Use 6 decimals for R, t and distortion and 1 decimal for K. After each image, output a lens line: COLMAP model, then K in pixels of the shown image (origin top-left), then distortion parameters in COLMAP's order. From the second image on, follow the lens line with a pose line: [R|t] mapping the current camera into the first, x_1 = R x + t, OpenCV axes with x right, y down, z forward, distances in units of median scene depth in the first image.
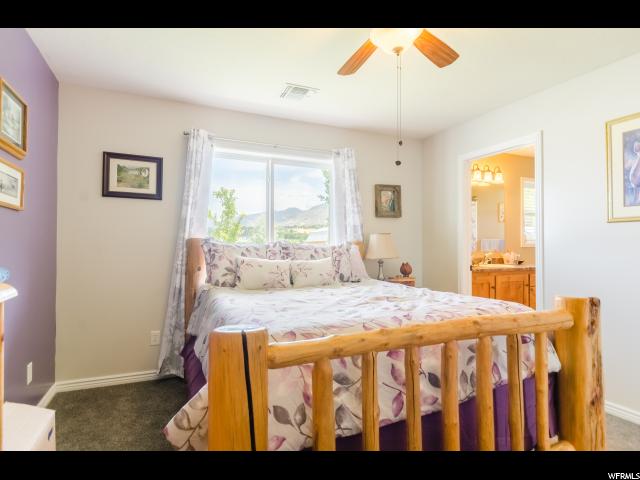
lens RADIAL K [[354.4, 0, 320.3], [0, 354.4, 238.0], [0, 0, 1]] dist [0.007488, 0.003326]
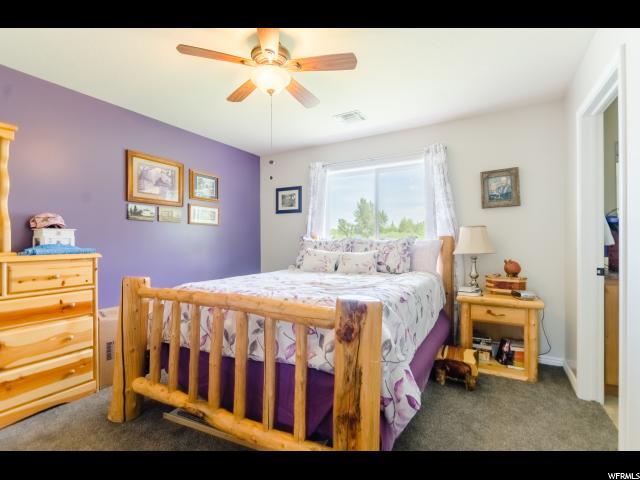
lens RADIAL K [[297.4, 0, 319.6], [0, 297.4, 242.8], [0, 0, 1]] dist [-0.016232, -0.000141]
pose [[0.584315, 0.000634, -0.811526, 0.688981], [0.023928, 0.999551, 0.018009, 0.007493], [0.811174, -0.029941, 0.584038, 0.280829]]
